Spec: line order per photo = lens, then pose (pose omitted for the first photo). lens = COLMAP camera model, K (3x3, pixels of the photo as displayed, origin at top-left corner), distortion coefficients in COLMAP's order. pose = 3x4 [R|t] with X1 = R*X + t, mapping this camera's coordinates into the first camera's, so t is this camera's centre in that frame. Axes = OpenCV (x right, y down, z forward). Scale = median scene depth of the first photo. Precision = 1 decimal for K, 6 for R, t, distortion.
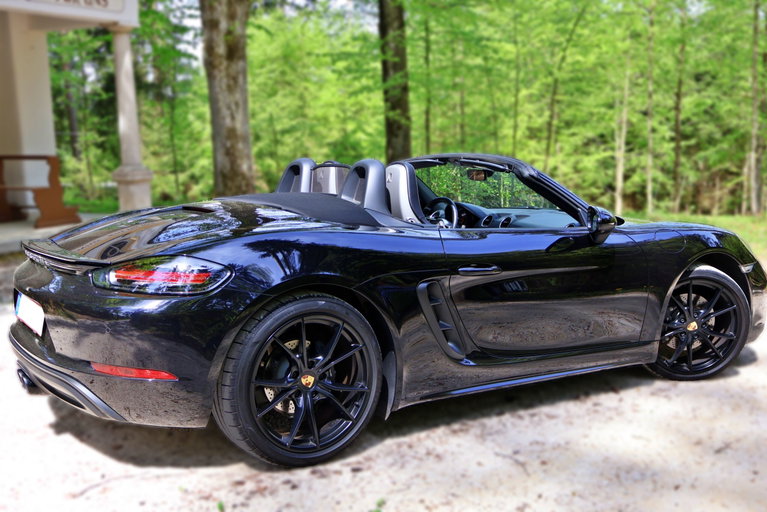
lens RADIAL K [[872.8, 0, 383.6], [0, 872.8, 257.4], [0, 0, 1]] dist [-0.003344, 0.000000]
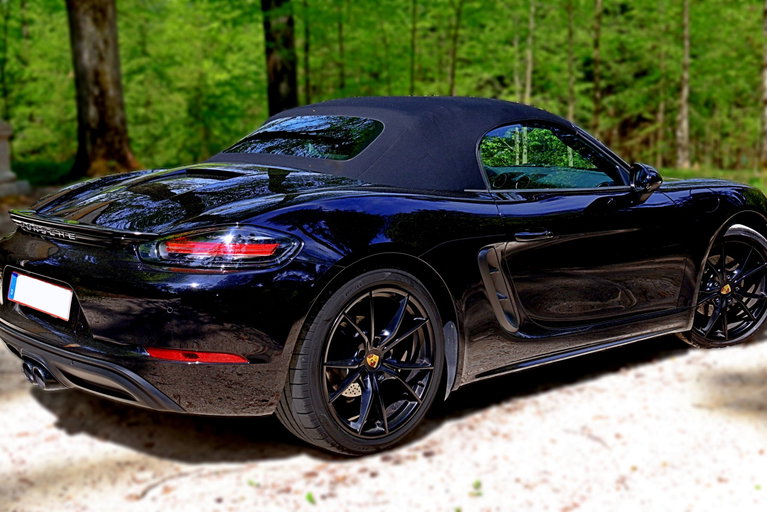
lens RADIAL K [[1056.7, 0, 383.4], [0, 1056.7, 254.0], [0, 0, 1]] dist [-0.035845, 0.000000]
pose [[0.989148, -0.026455, 0.144521, -0.216786], [0.022410, 0.999312, 0.029548, -0.001057], [-0.145203, -0.025988, 0.989060, -0.080370]]
